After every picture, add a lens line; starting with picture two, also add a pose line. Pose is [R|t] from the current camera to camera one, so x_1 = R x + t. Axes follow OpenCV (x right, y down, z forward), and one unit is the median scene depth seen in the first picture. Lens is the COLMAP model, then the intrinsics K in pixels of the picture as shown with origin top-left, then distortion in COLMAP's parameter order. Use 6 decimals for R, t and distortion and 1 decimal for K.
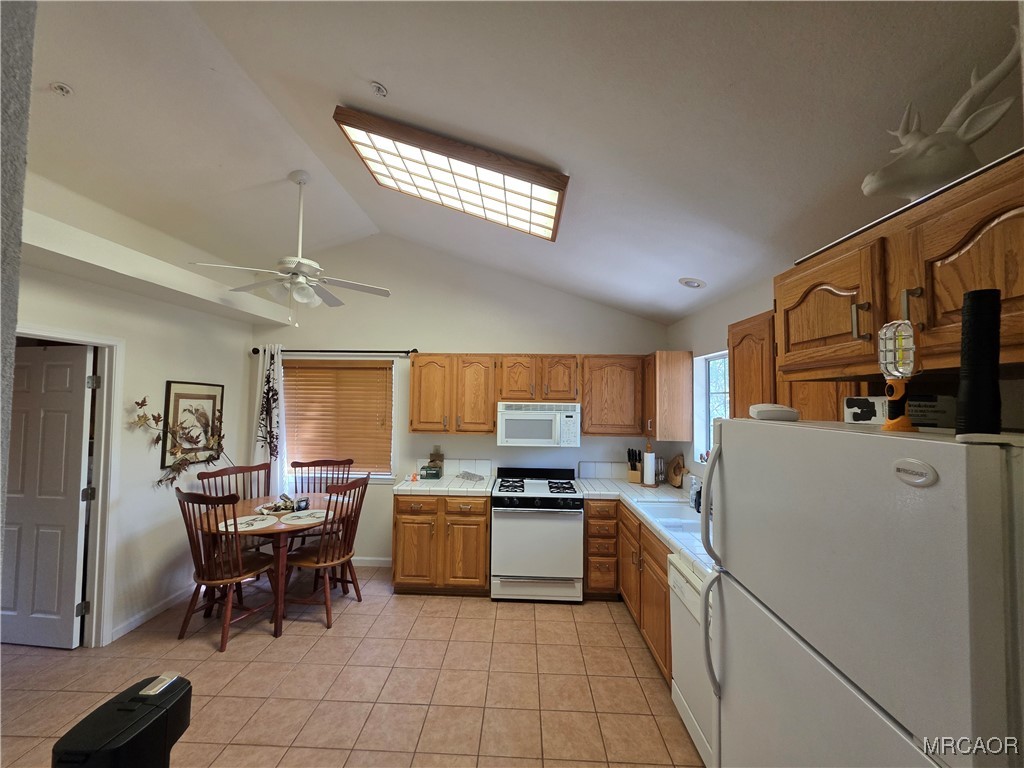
lens RADIAL K [[409.5, 0, 507.3], [0, 409.5, 382.9], [0, 0, 1]] dist [0.003083, -0.000845]
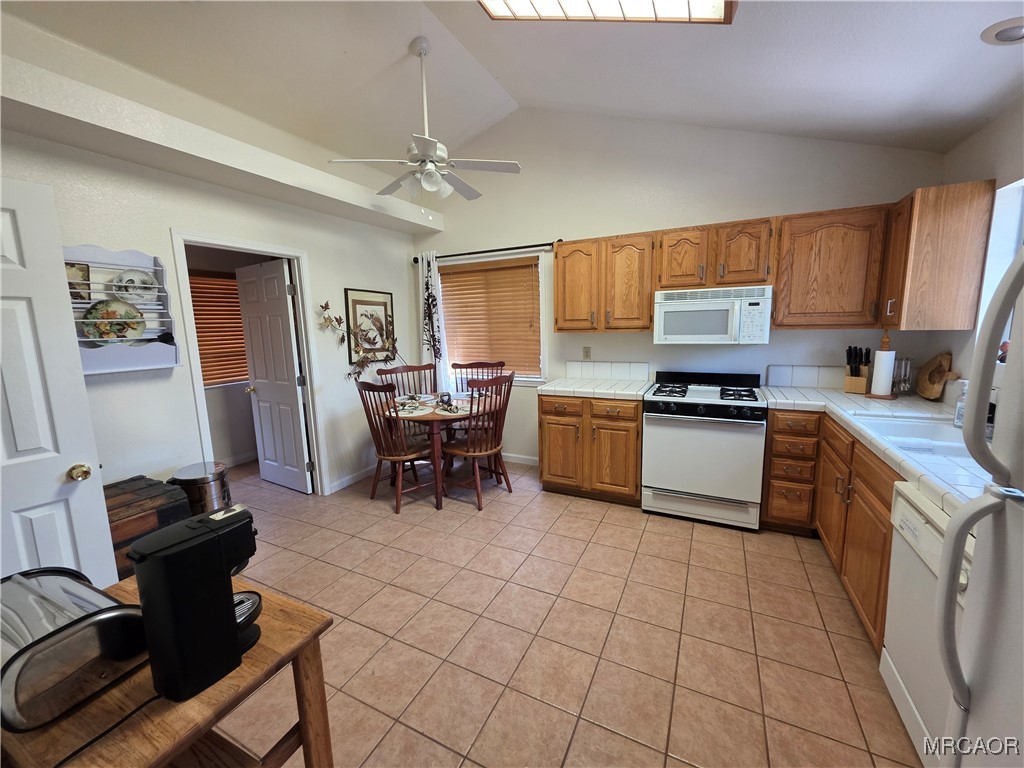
lens RADIAL K [[409.5, 0, 508.1], [0, 409.5, 382.5], [0, 0, 1]] dist [0.003083, -0.000845]
pose [[0.908212, 0.024684, -0.417783, 0.064224], [0.054500, 0.982783, 0.176543, 0.073039], [0.414947, -0.183108, 0.891230, 0.118347]]
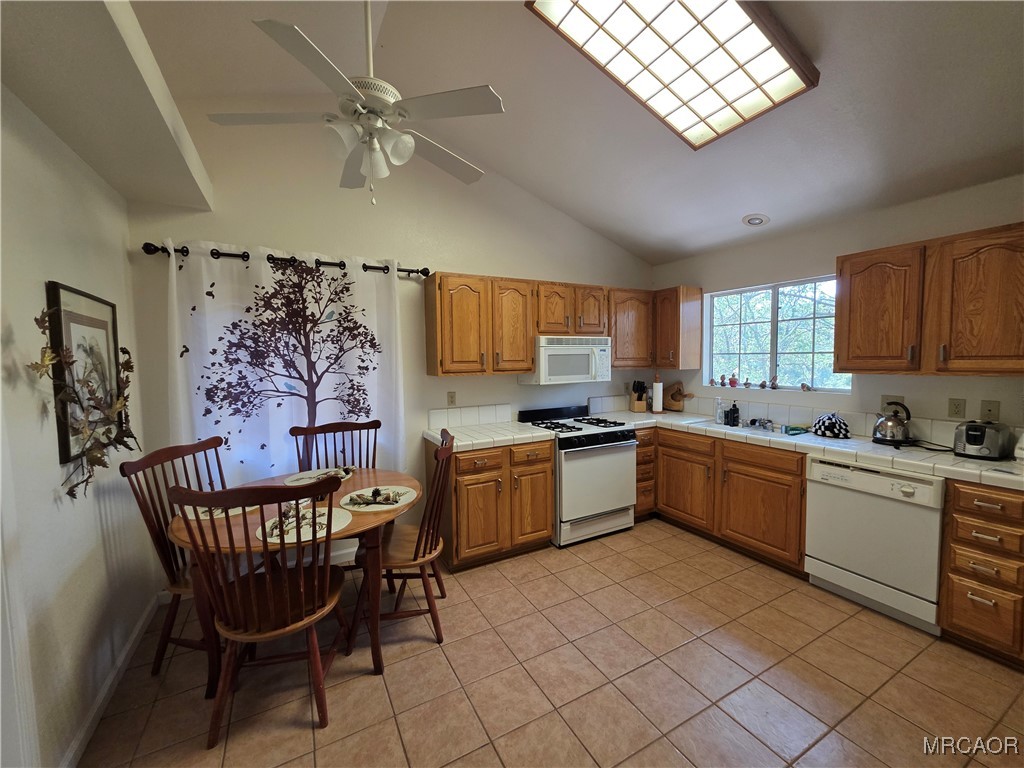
lens RADIAL K [[409.5, 0, 510.5], [0, 409.5, 382.1], [0, 0, 1]] dist [0.003083, -0.000845]
pose [[0.861161, -0.056715, 0.505159, -0.588556], [0.004273, 0.994529, 0.104372, 0.060296], [-0.508314, -0.087723, 0.856692, 0.298449]]
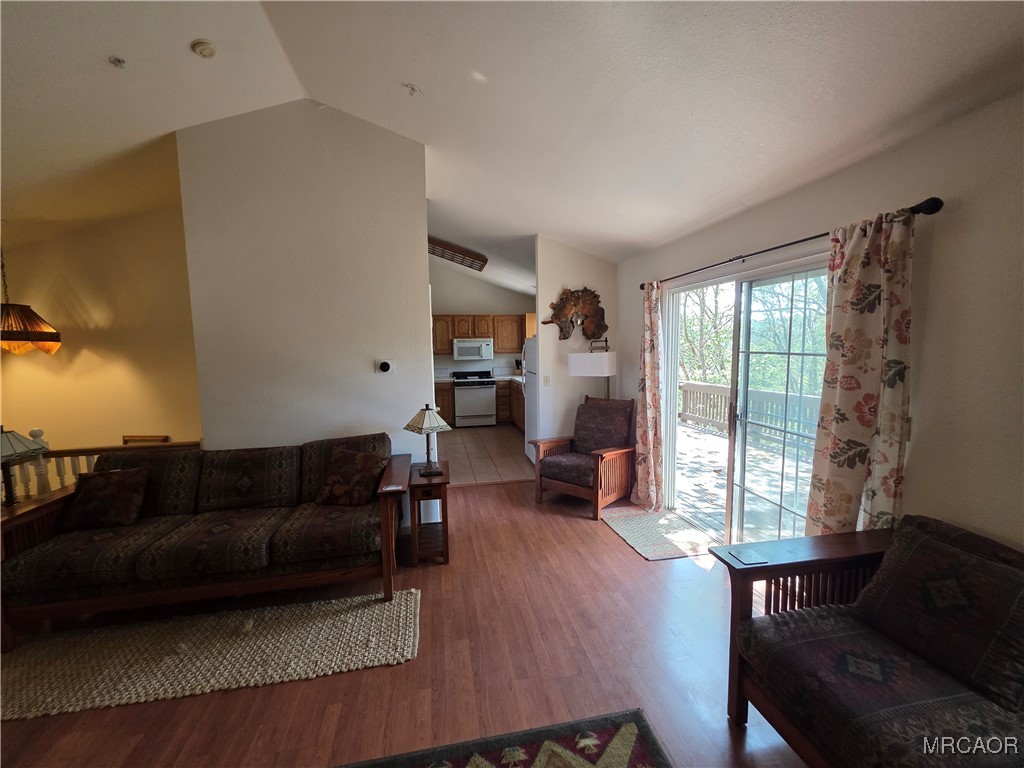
lens RADIAL K [[409.5, 0, 507.2], [0, 409.5, 383.7], [0, 0, 1]] dist [0.003083, -0.000845]
pose [[0.974680, -0.051650, 0.217559, -0.245489], [0.019755, 0.989043, 0.146300, -0.029353], [-0.222732, -0.138298, 0.965020, -1.205881]]
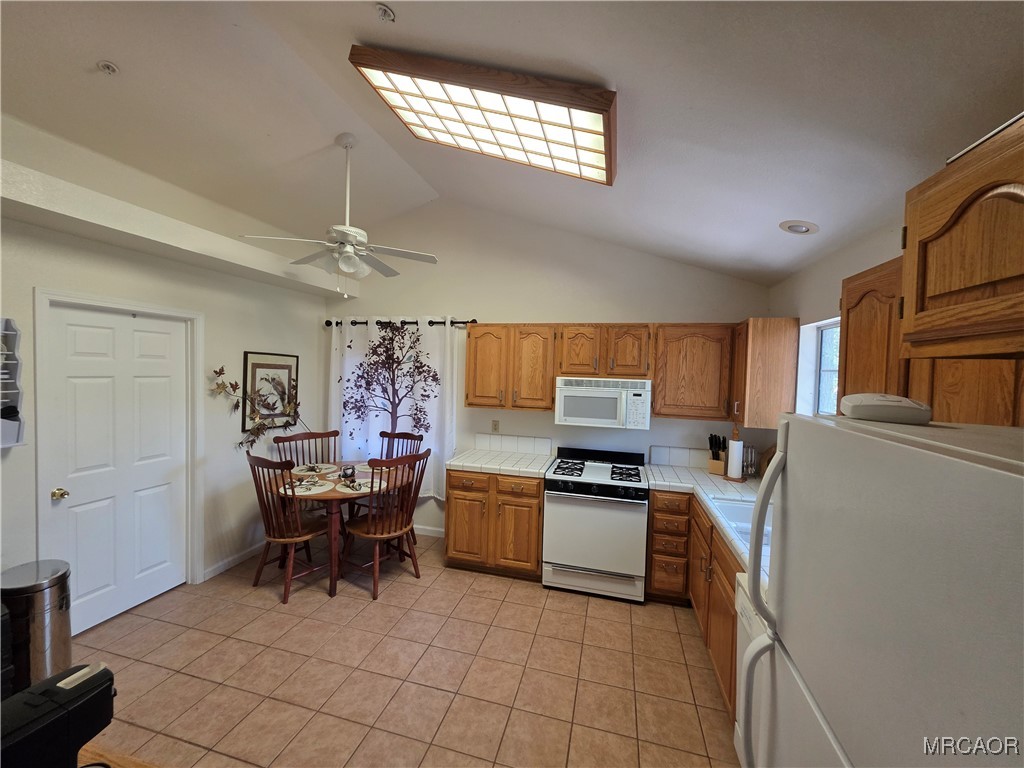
lens RADIAL K [[409.5, 0, 508.1], [0, 409.5, 382.6], [0, 0, 1]] dist [0.003083, -0.000845]
pose [[0.974882, 0.022075, -0.221627, 0.082726], [-0.007074, 0.997643, 0.068249, -0.001954], [0.222611, -0.064967, 0.972740, 0.096514]]
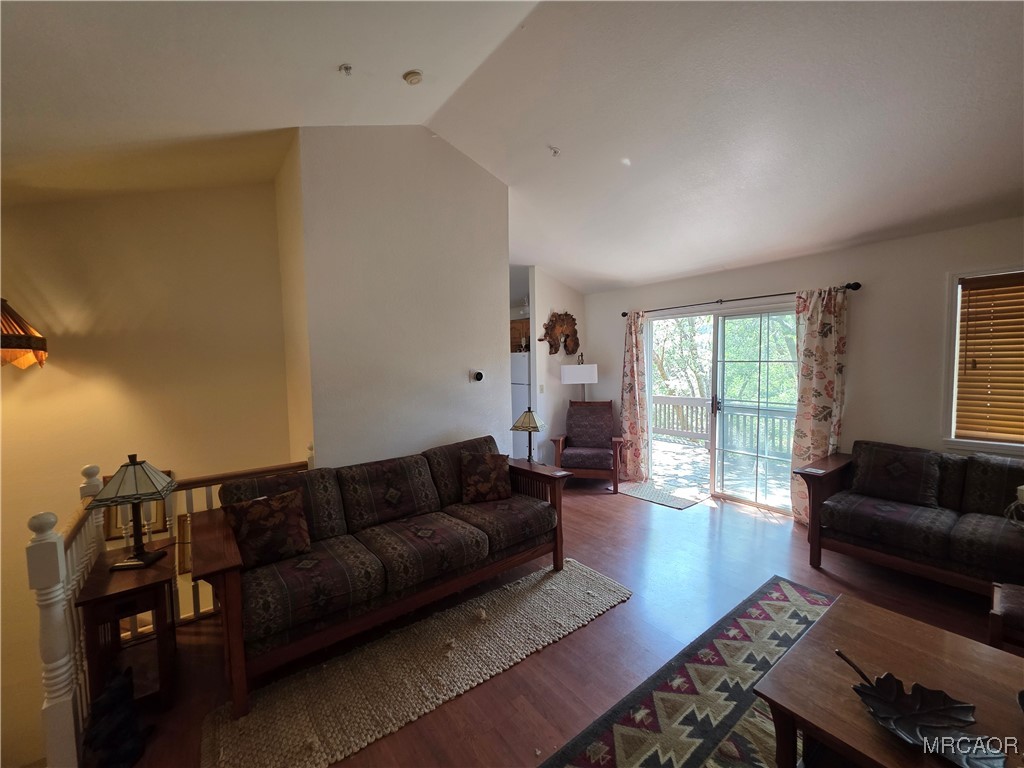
lens RADIAL K [[409.5, 0, 508.4], [0, 409.5, 384.7], [0, 0, 1]] dist [0.003083, -0.000845]
pose [[0.774035, -0.066602, 0.629630, -1.415586], [-0.001076, 0.994312, 0.106501, -0.021665], [-0.633142, -0.083113, 0.769561, -0.971789]]
